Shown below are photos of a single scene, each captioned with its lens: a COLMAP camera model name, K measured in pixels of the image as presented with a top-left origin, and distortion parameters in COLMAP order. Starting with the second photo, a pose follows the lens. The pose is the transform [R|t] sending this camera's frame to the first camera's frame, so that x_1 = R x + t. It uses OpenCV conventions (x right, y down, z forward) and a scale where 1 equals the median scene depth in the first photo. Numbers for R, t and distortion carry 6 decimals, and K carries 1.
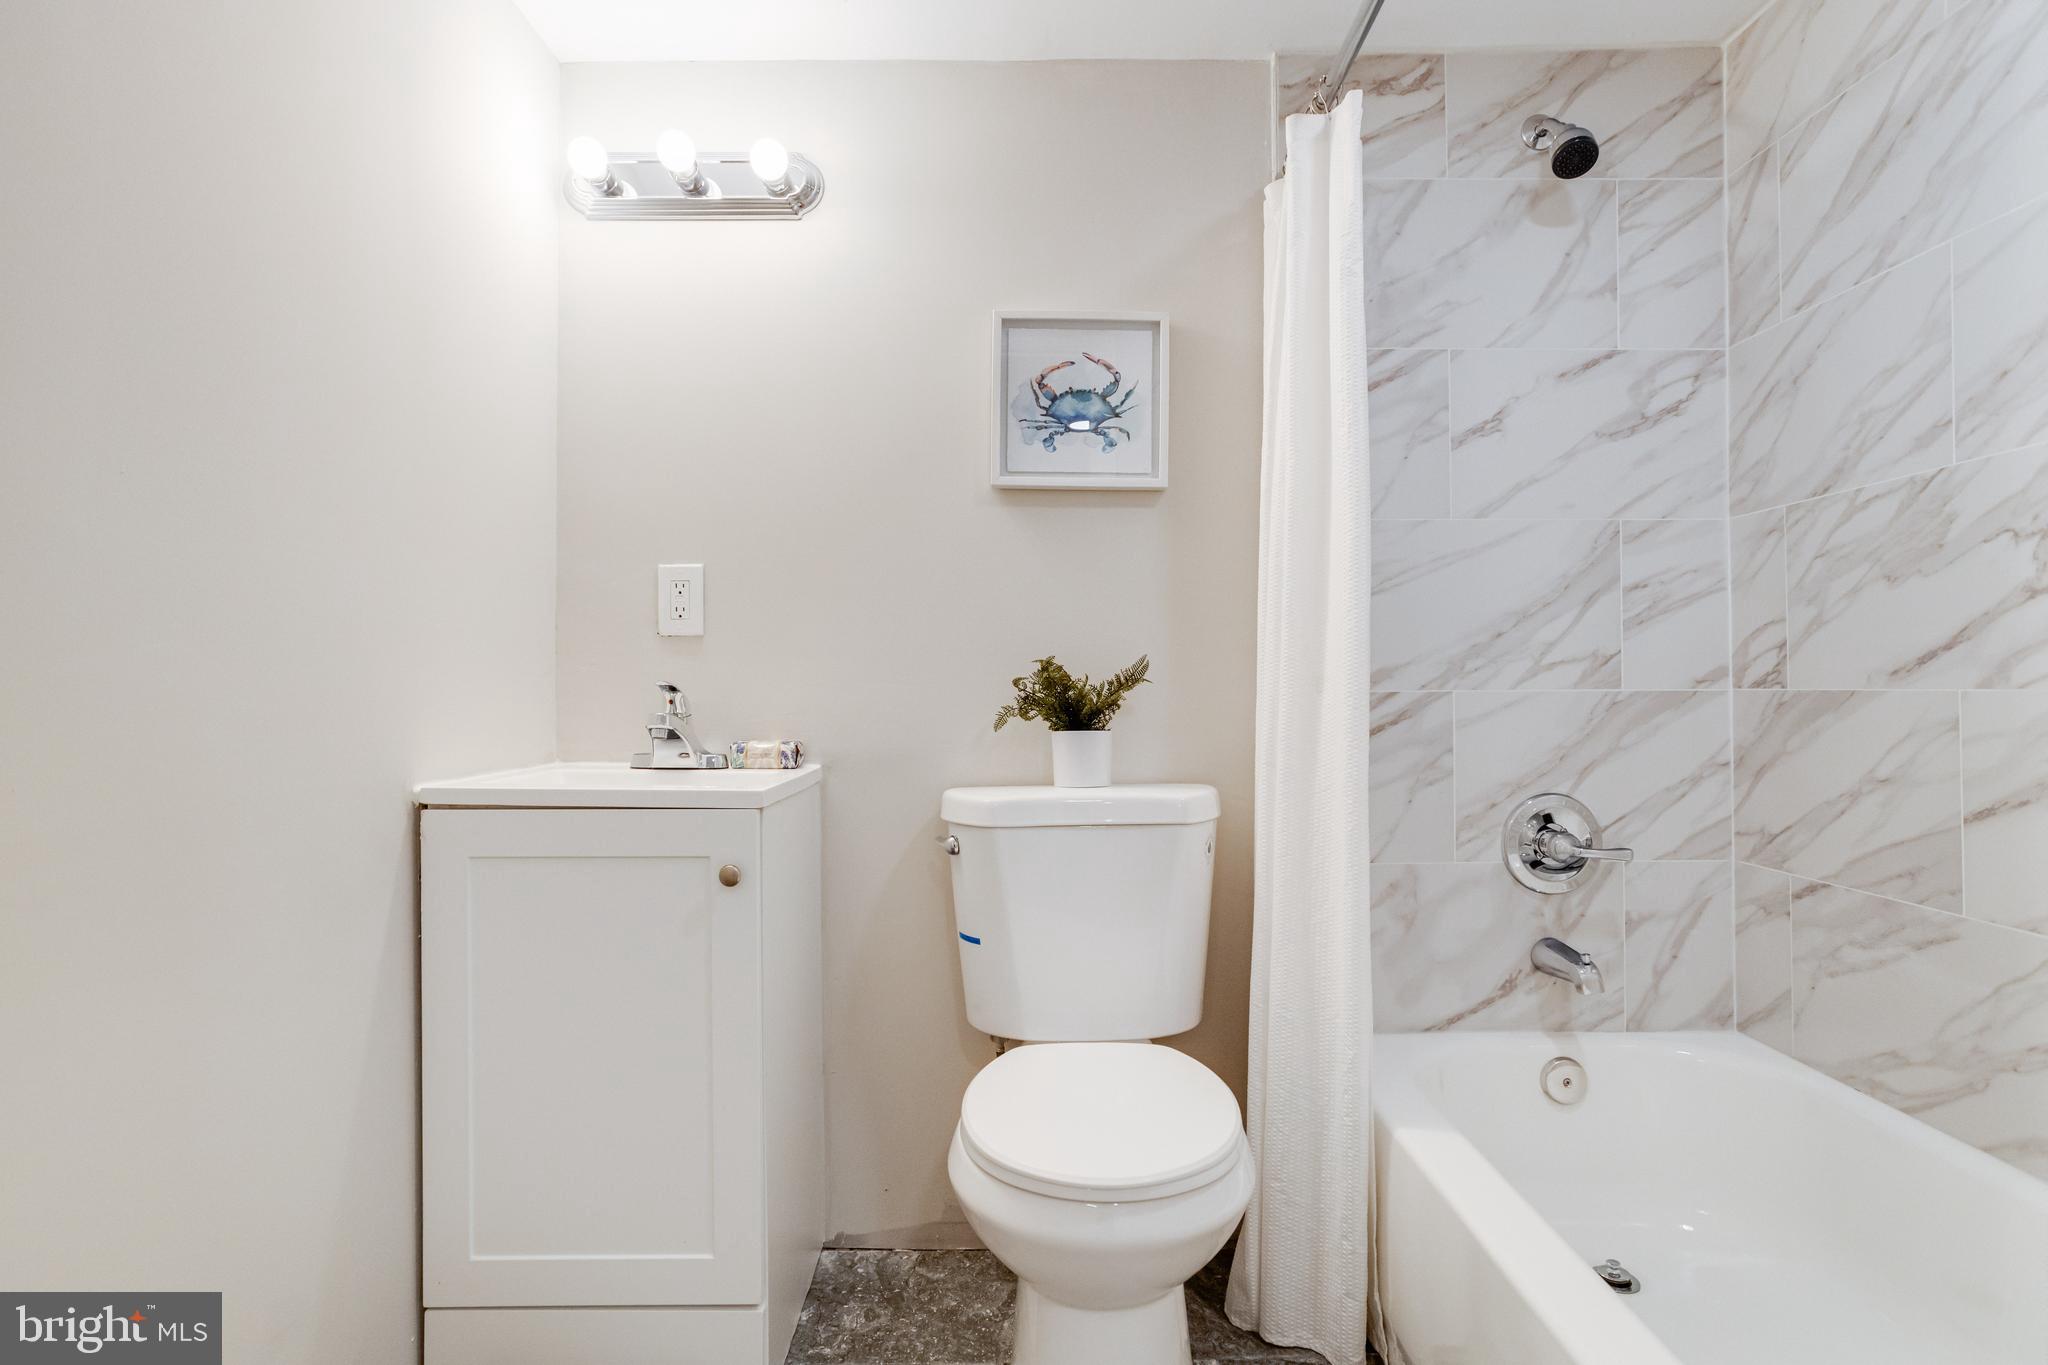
lens RADIAL K [[1007.0, 0, 1023.0], [0, 1007.0, 677.8], [0, 0, 1]] dist [-0.033744, 0.015852]
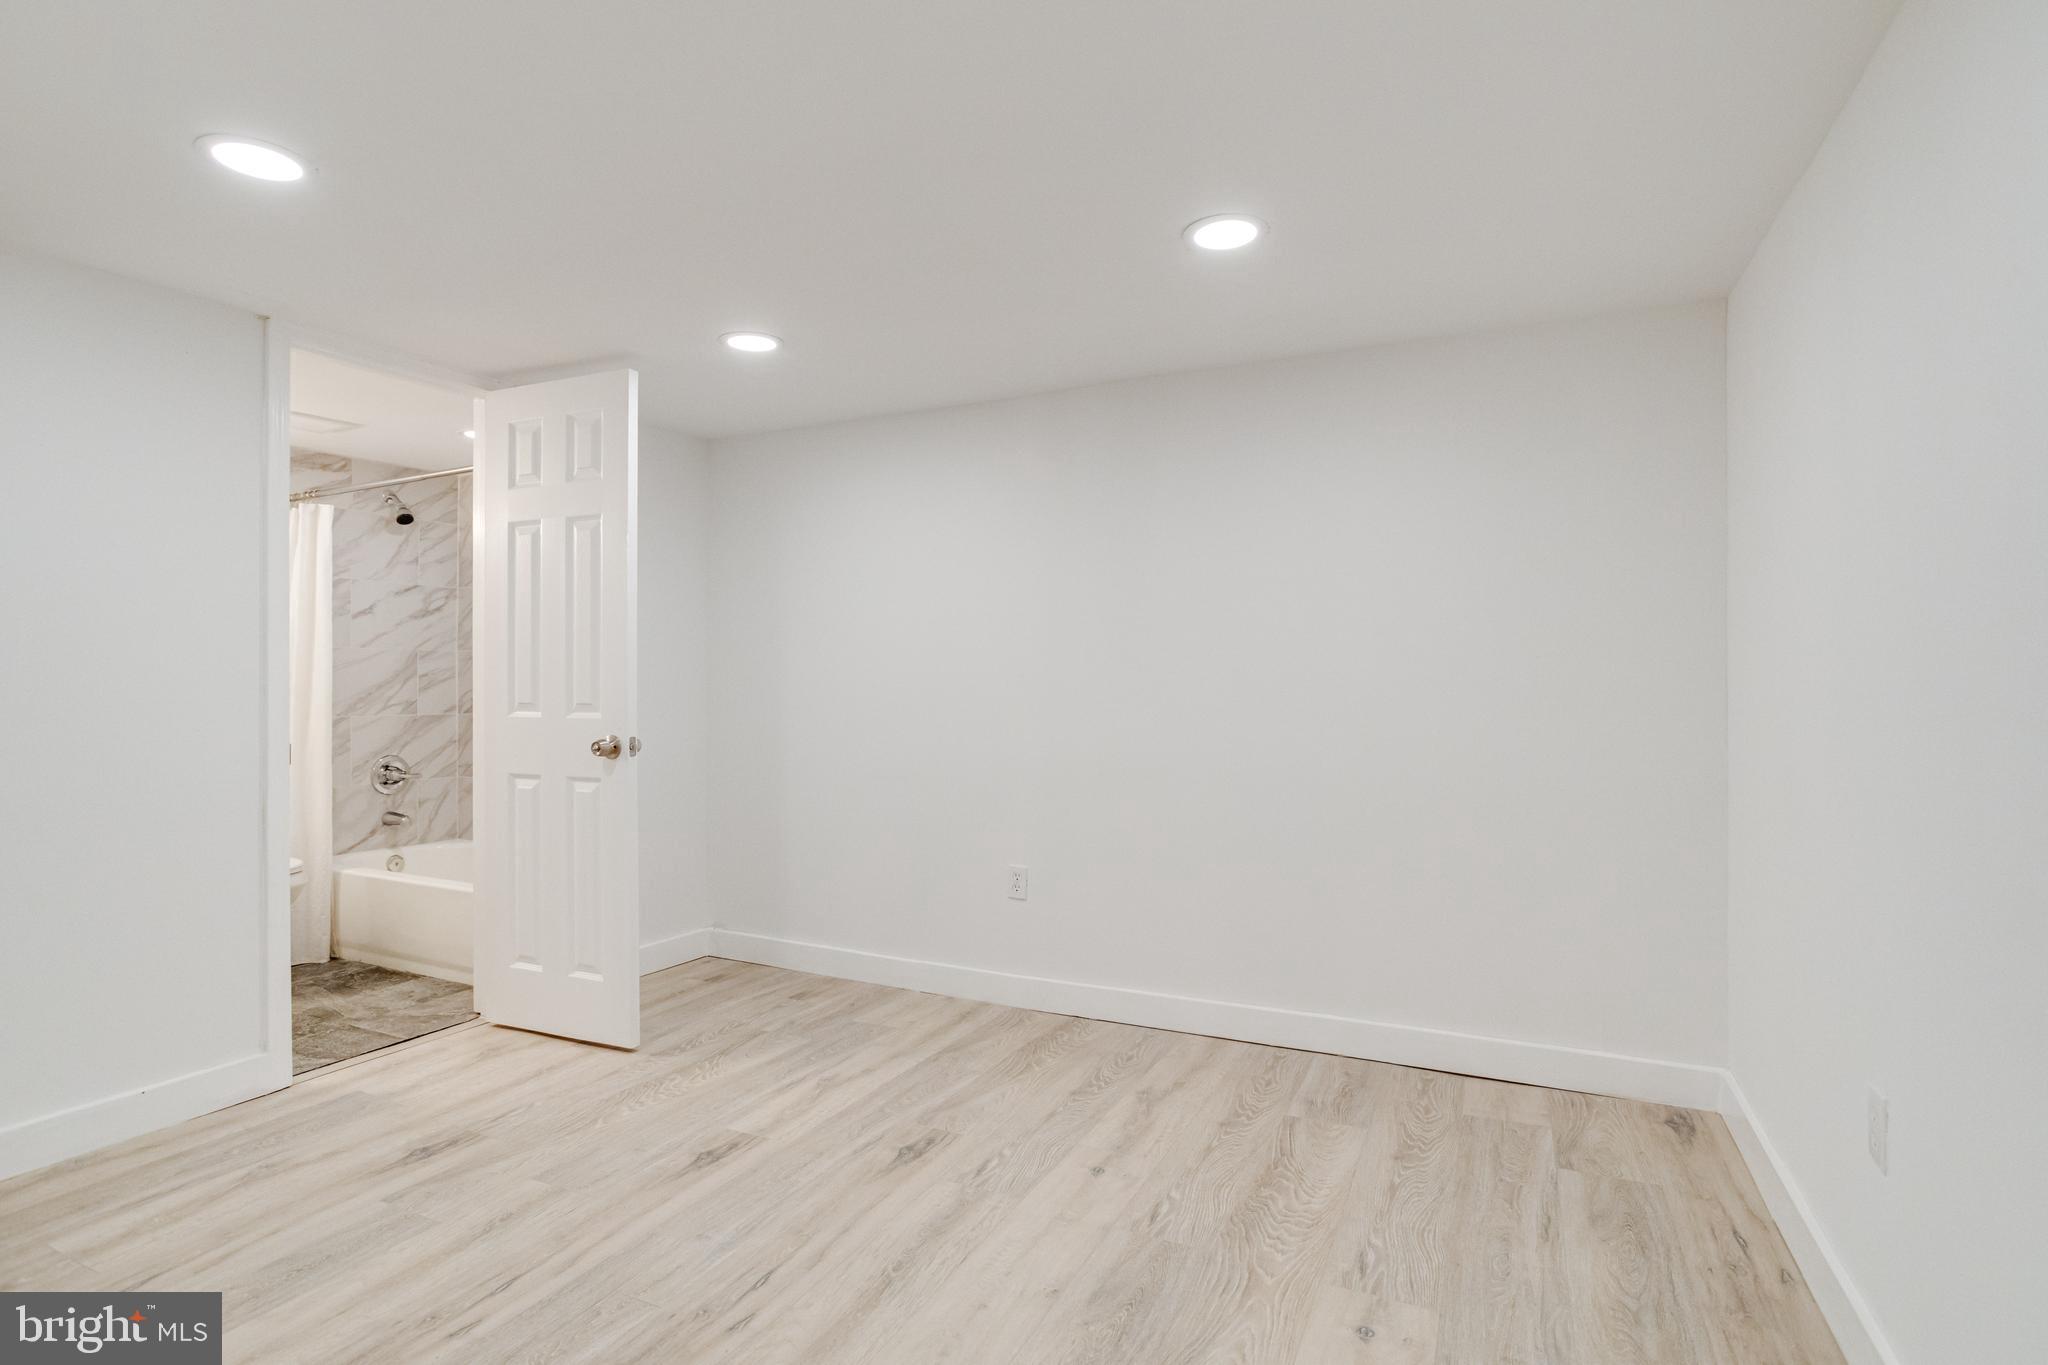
lens RADIAL K [[1007.0, 0, 1028.7], [0, 1007.0, 688.2], [0, 0, 1]] dist [-0.033744, 0.015852]
pose [[0.436228, 0.003687, 0.899828, -1.078207], [-0.013441, 0.999907, 0.002419, -0.086931], [-0.899736, -0.013150, 0.436237, -1.621293]]
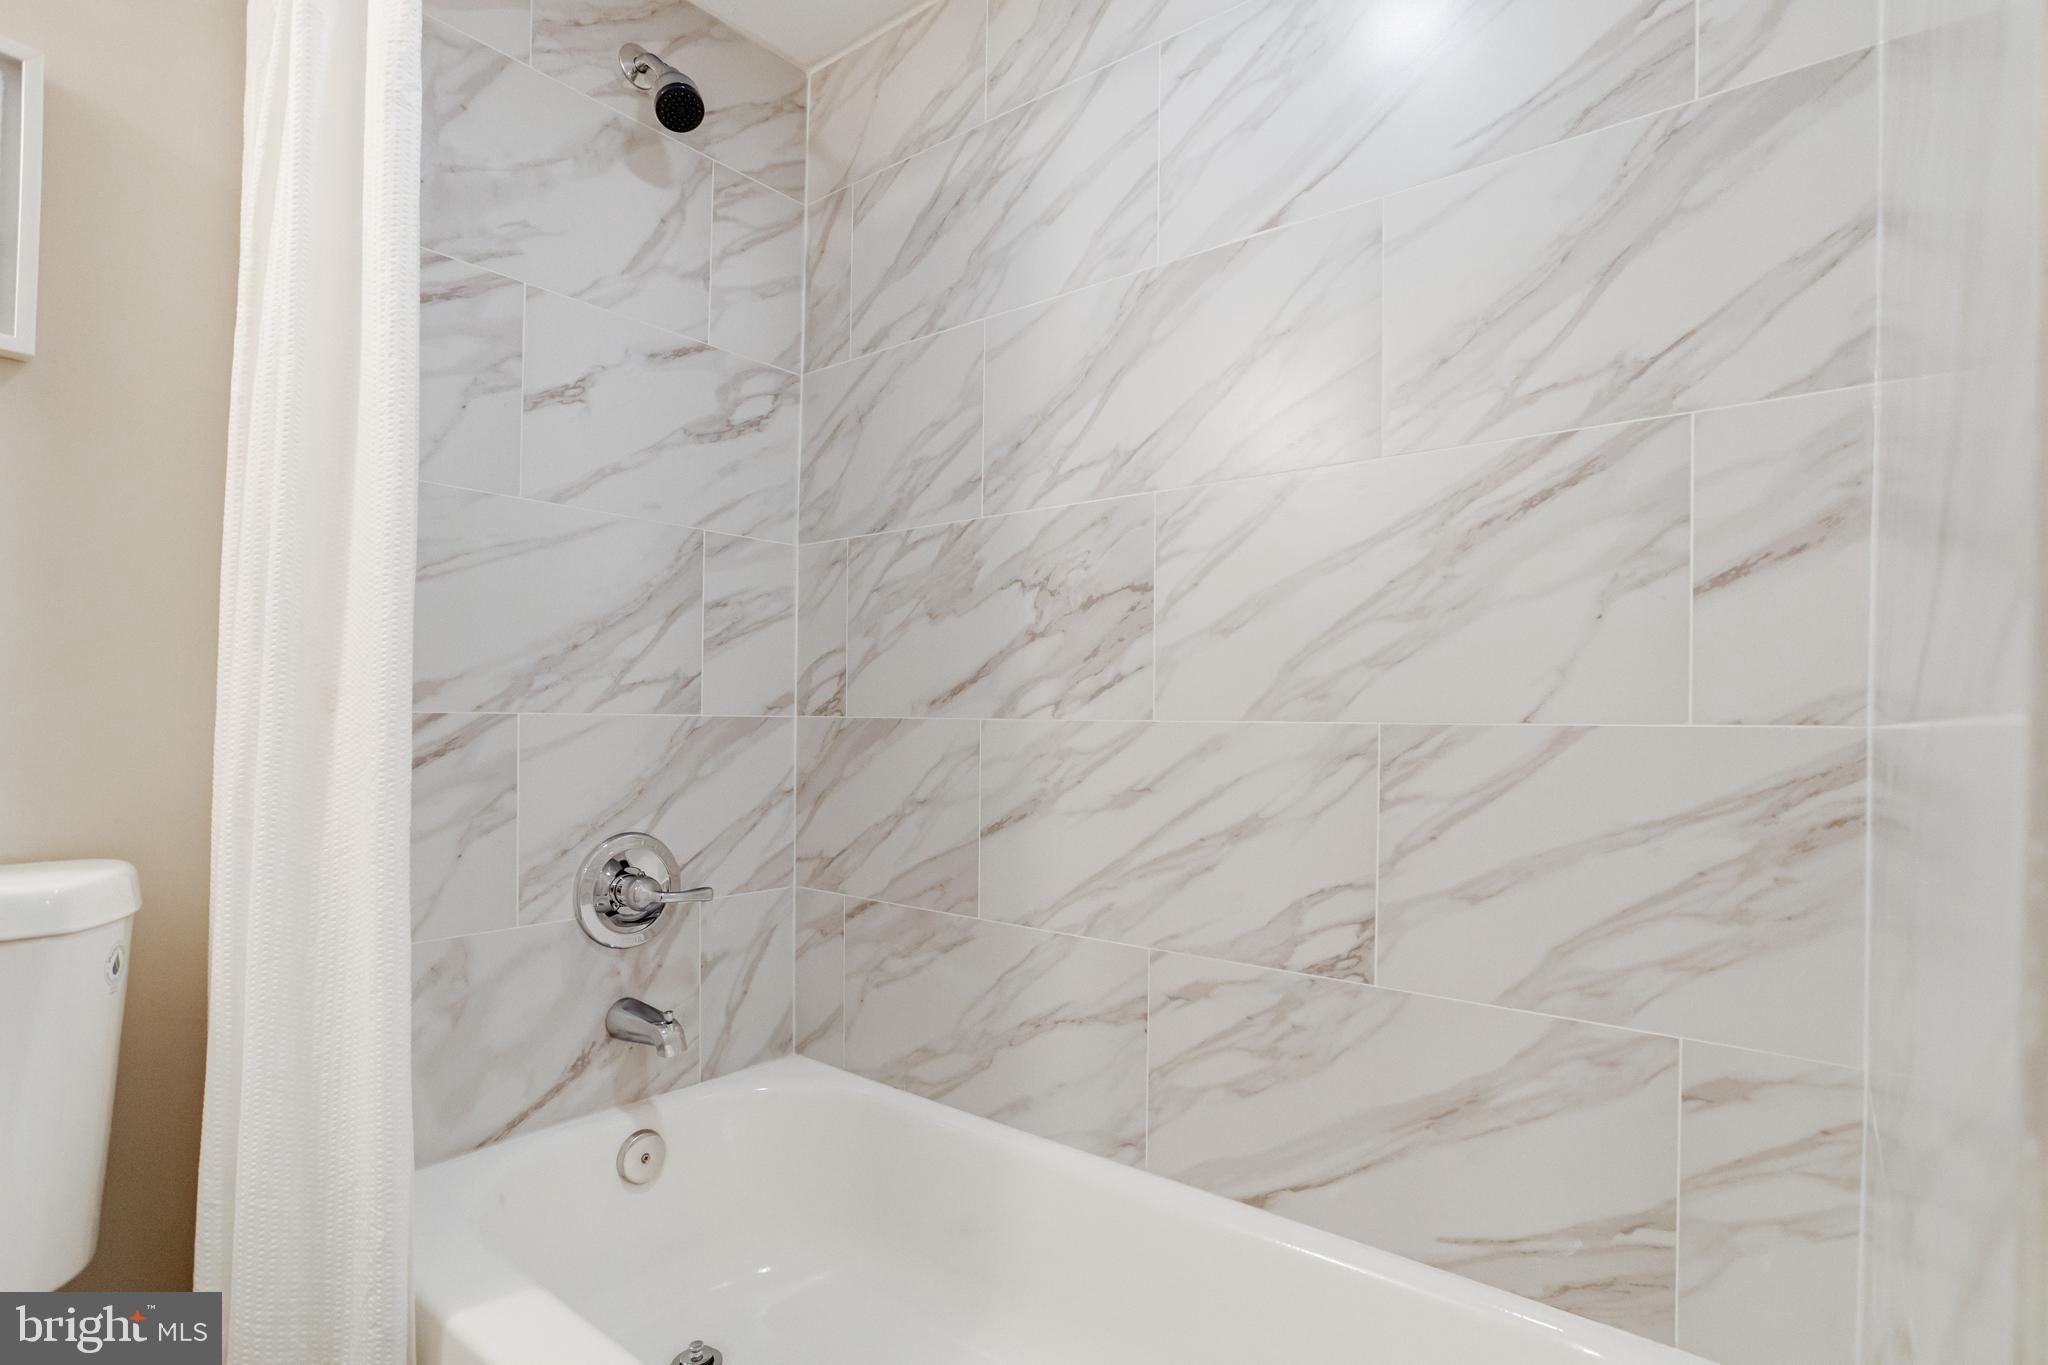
lens RADIAL K [[1007.0, 0, 995.6], [0, 1007.0, 726.0], [0, 0, 1]] dist [-0.033744, 0.015852]
pose [[0.629951, 0.007116, 0.776602, 0.051222], [-0.023301, 0.999681, 0.009741, 0.006900], [-0.776285, -0.024232, 0.629916, 0.205606]]
